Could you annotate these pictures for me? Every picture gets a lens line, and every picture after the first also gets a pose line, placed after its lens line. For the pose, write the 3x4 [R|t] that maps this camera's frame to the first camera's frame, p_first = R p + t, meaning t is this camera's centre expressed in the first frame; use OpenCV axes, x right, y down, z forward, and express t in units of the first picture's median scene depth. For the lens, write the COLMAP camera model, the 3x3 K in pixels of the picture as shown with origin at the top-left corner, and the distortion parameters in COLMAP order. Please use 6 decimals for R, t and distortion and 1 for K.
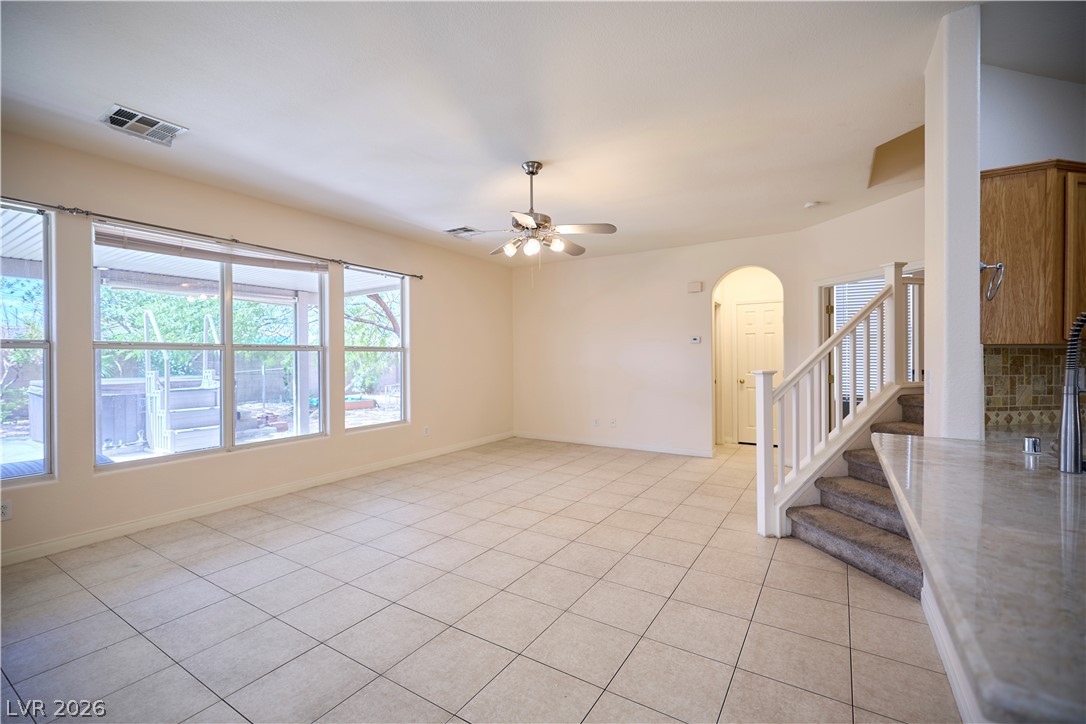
lens RADIAL K [[467.3, 0, 543.8], [0, 467.3, 357.8], [0, 0, 1]] dist [0.001164, -0.000194]
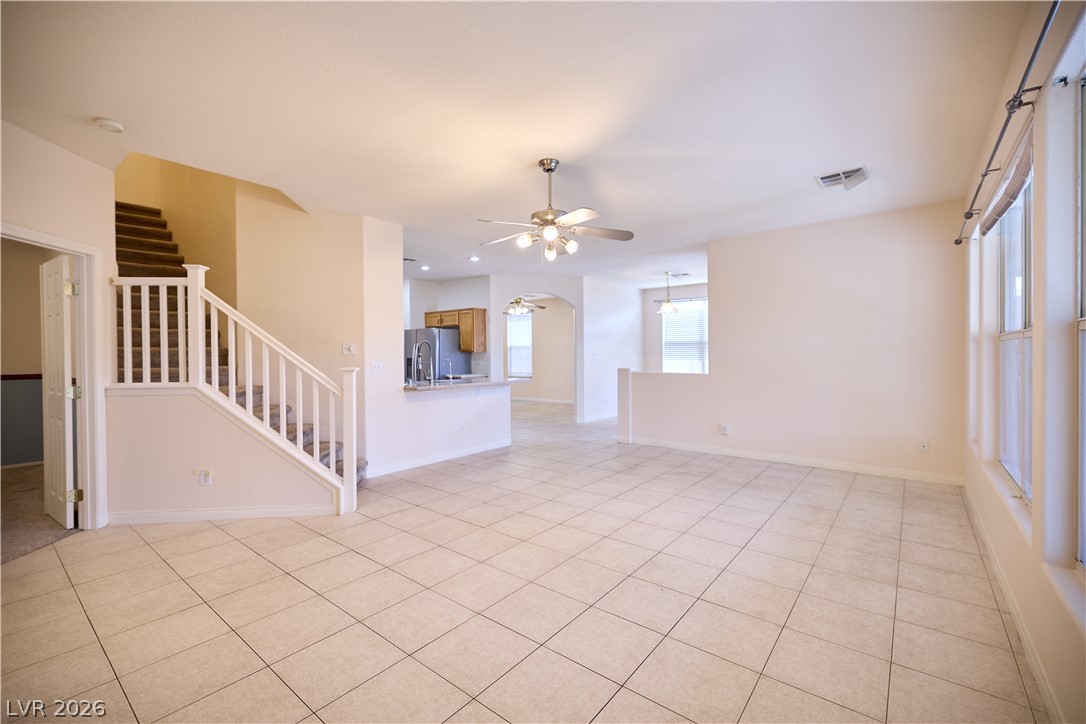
lens RADIAL K [[467.3, 0, 543.8], [0, 467.3, 357.8], [0, 0, 1]] dist [0.001164, -0.000194]
pose [[-0.993827, 0.005652, 0.110798, -0.114777], [0.007104, 0.999894, 0.012709, -0.003602], [-0.110714, 0.013417, -0.993762, 1.922761]]
